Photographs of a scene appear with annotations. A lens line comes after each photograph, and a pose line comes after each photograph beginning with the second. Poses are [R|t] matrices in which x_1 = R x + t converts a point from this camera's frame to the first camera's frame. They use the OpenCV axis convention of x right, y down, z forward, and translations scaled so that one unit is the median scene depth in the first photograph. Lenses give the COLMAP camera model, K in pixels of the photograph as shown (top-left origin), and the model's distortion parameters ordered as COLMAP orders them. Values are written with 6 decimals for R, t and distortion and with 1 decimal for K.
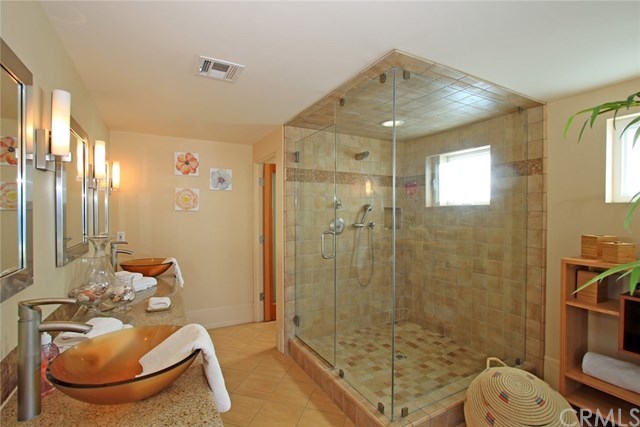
lens RADIAL K [[307.3, 0, 316.7], [0, 307.3, 215.5], [0, 0, 1]] dist [-0.014733, 0.003417]
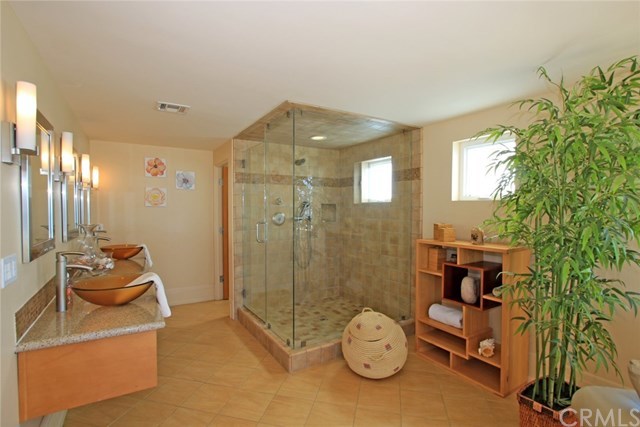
lens RADIAL K [[307.3, 0, 310.1], [0, 307.3, 216.5], [0, 0, 1]] dist [-0.014733, 0.003417]
pose [[0.998904, -0.000802, 0.046800, 0.152676], [0.000085, 0.999882, 0.015331, 0.006543], [-0.046806, -0.015310, 0.998787, -0.279005]]
